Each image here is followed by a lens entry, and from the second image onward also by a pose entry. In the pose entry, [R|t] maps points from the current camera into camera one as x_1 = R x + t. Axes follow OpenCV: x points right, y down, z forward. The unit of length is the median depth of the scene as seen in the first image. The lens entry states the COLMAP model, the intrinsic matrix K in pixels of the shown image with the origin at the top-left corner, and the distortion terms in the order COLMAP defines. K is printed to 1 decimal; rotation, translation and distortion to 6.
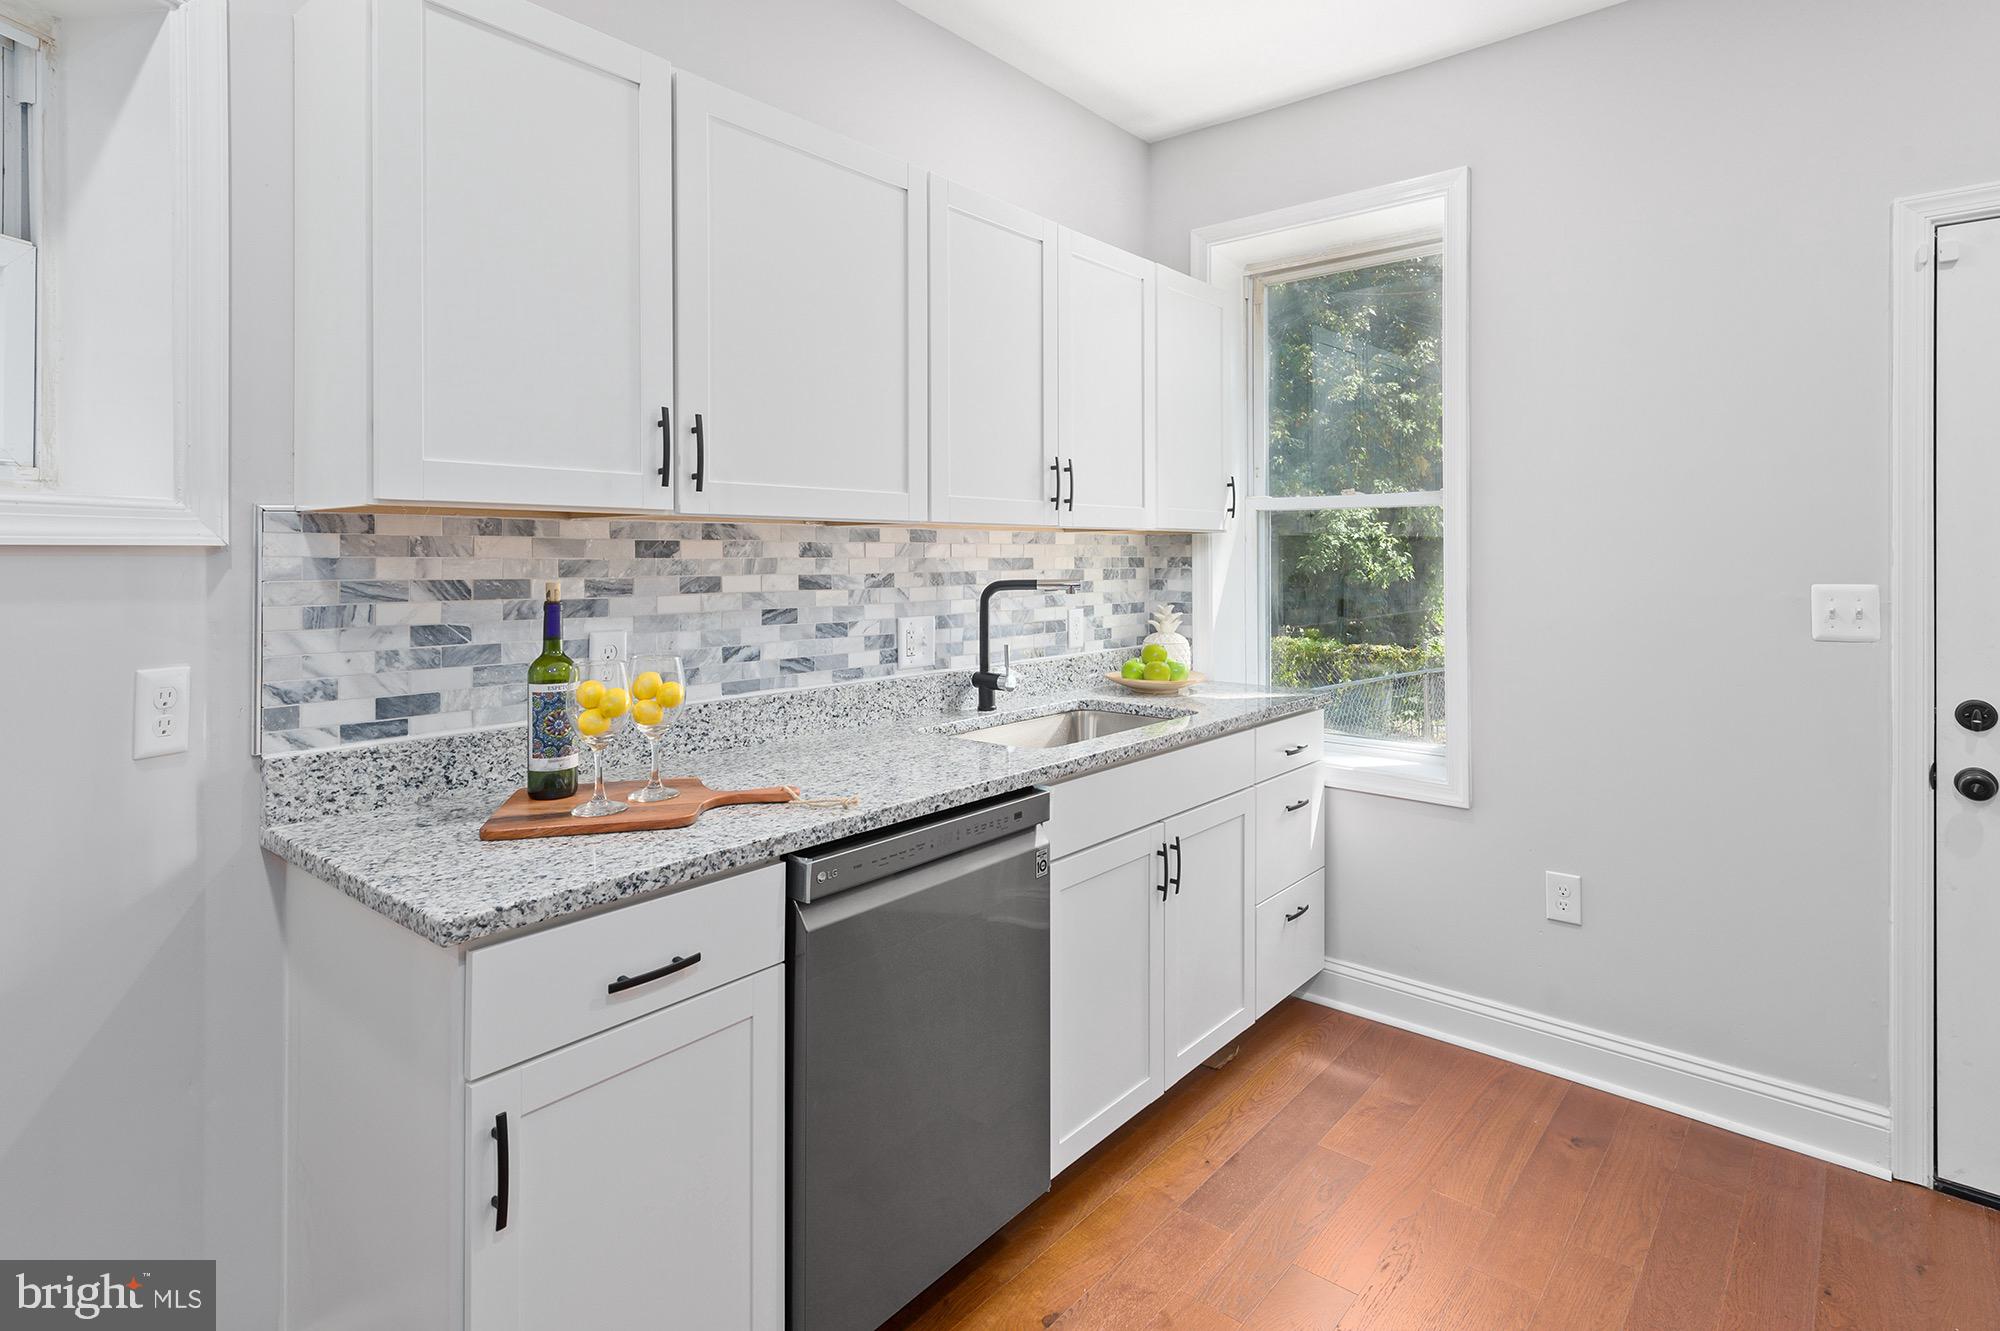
lens RADIAL K [[1018.4, 0, 1010.3], [0, 1018.4, 553.8], [0, 0, 1]] dist [0.010685, -0.001406]
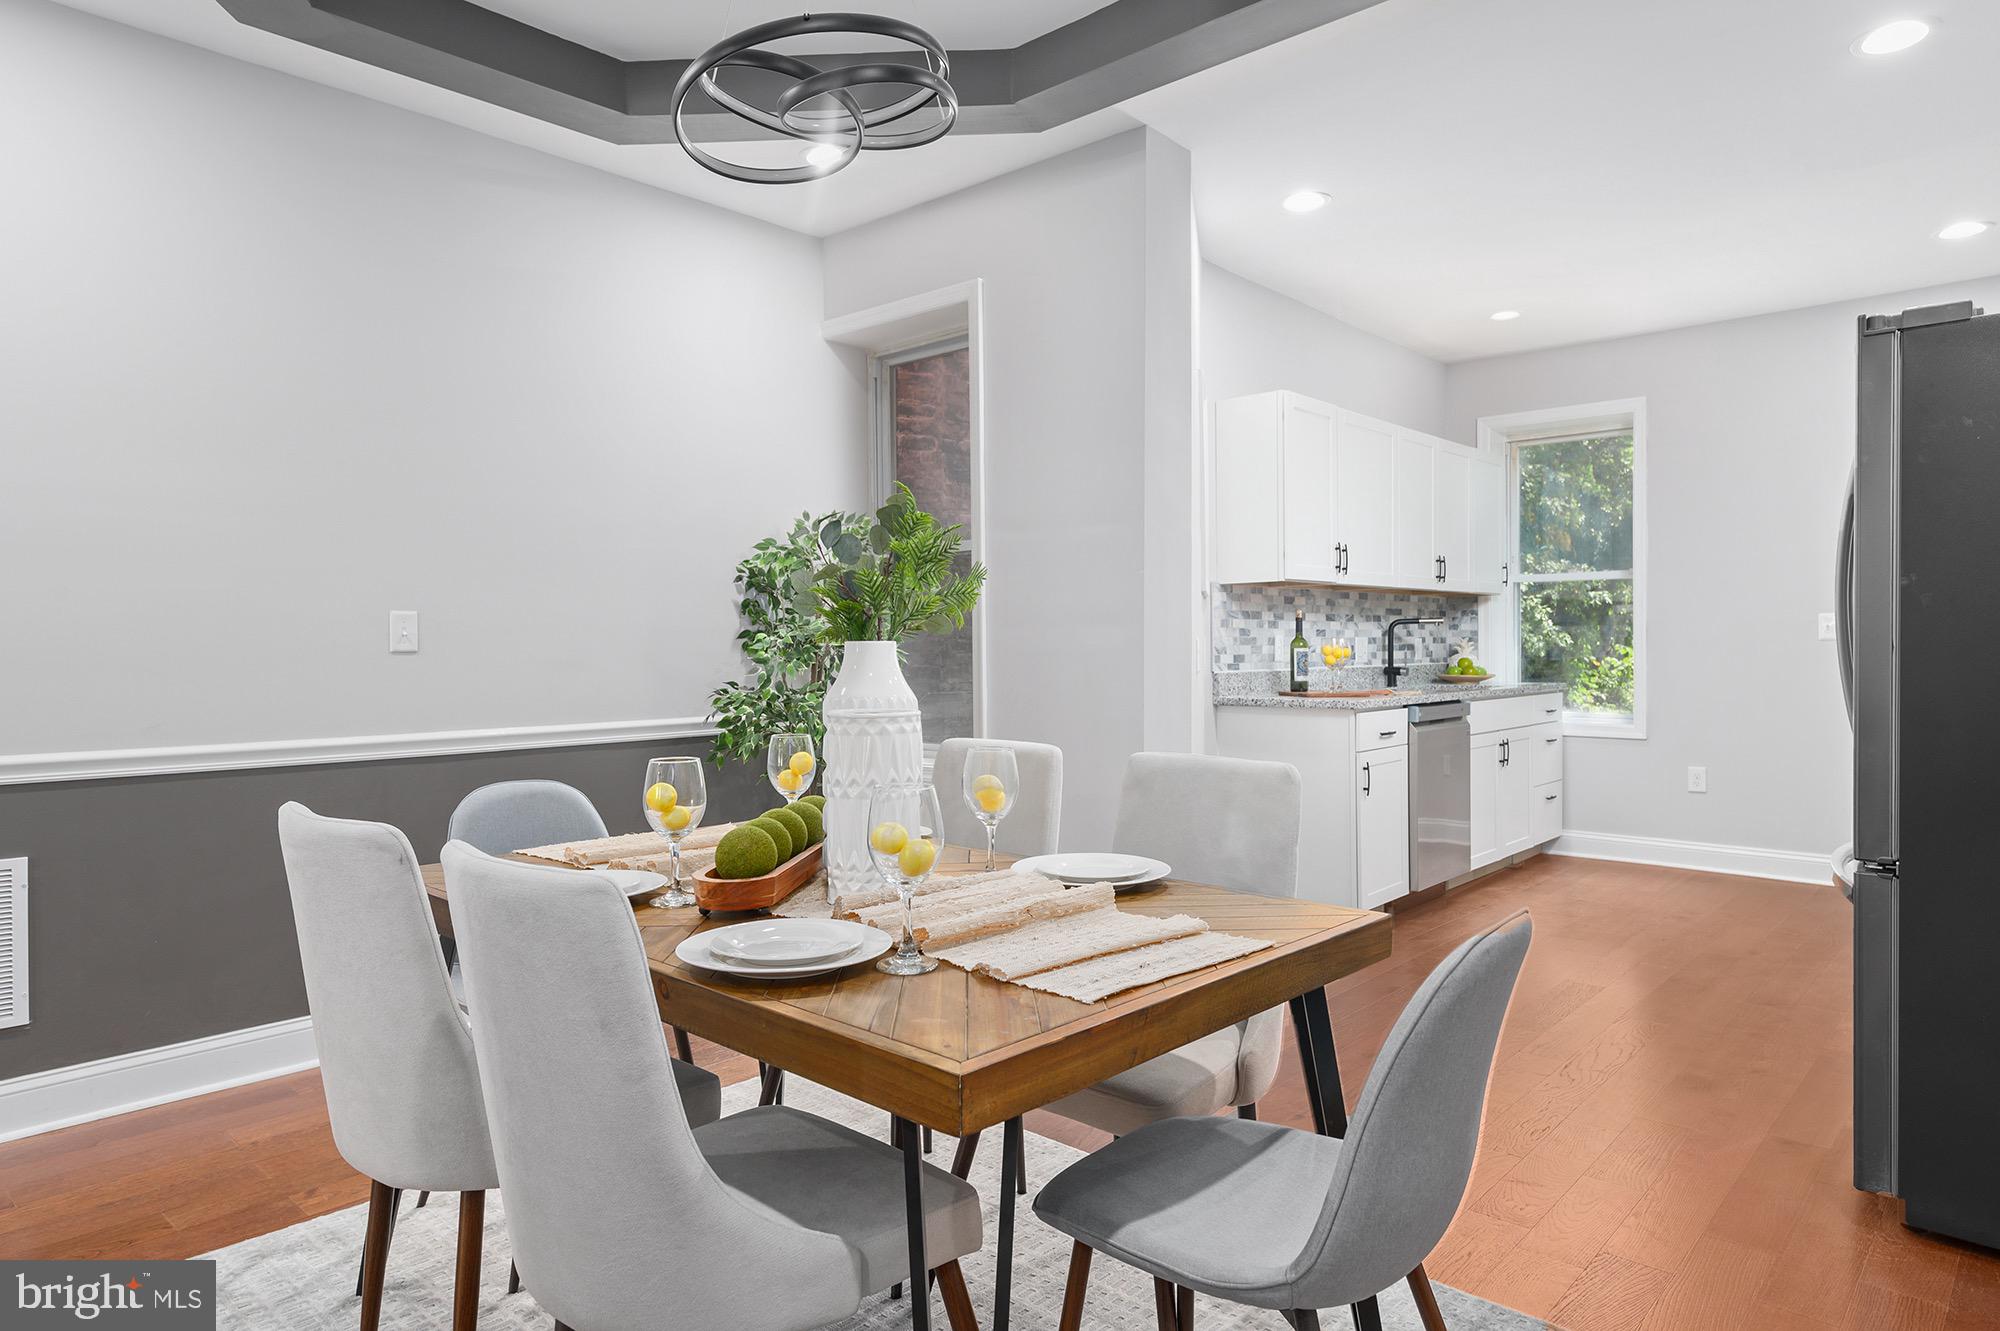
lens RADIAL K [[1178.8, 0, 1000.0], [0, 1178.8, 665.5], [0, 0, 1]] dist [0.001165, 0.000180]
pose [[0.998868, -0.007214, -0.047014, -0.816760], [0.008134, 0.999778, 0.019411, 0.079560], [0.046863, -0.019772, 0.998706, -1.565948]]
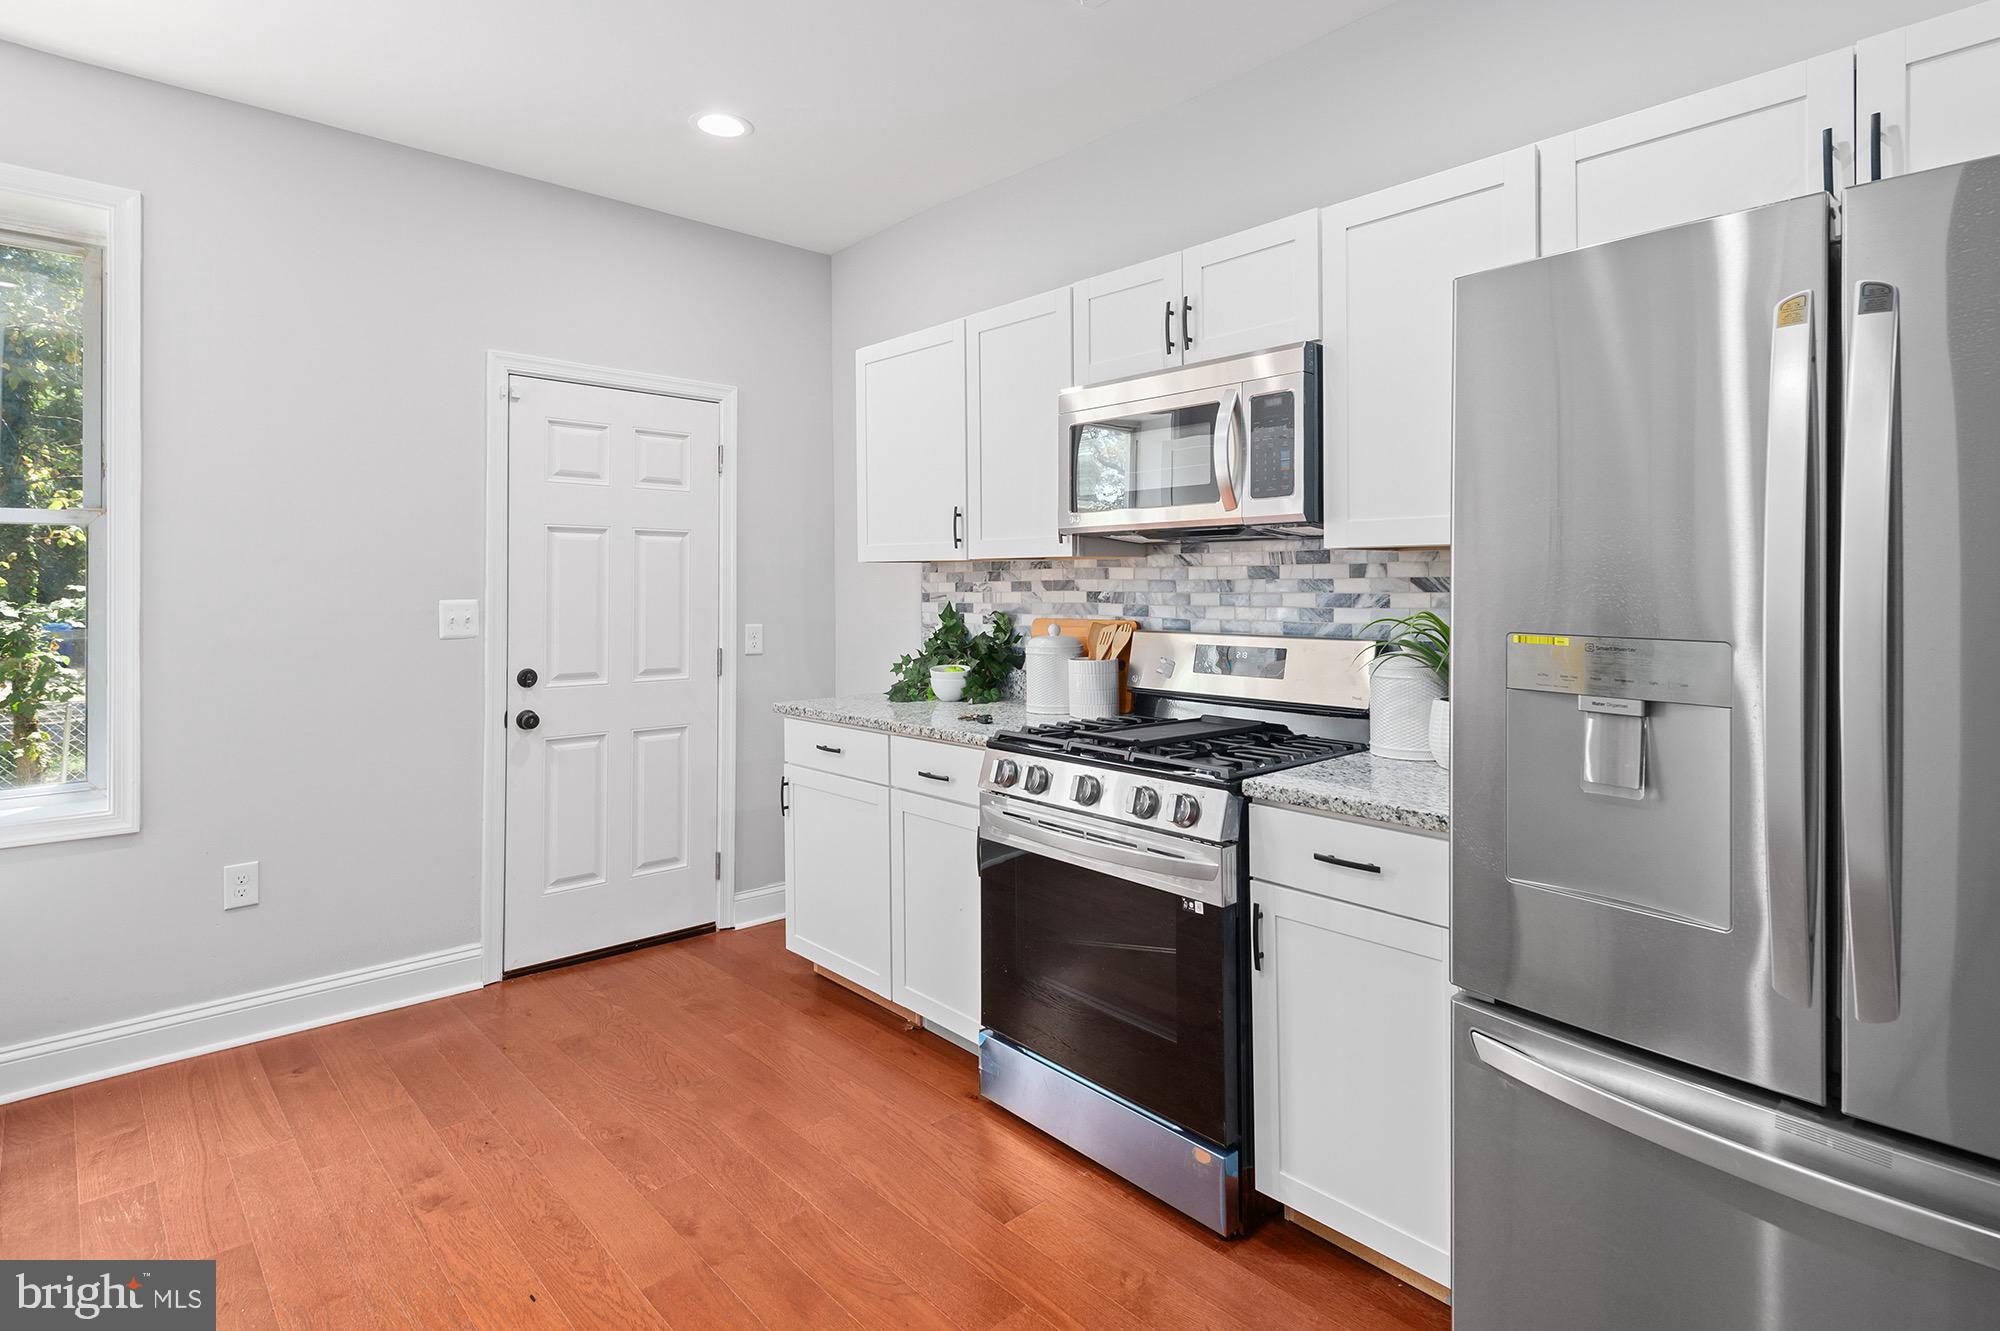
lens RADIAL K [[1010.2, 0, 1007.4], [0, 1010.2, 582.3], [0, 0, 1]] dist [0.002612, -0.001569]
pose [[0.116884, 0.001545, 0.993144, -0.558807], [-0.003929, 0.999992, -0.001093, 0.003198], [-0.993138, -0.003775, 0.116890, 0.048388]]
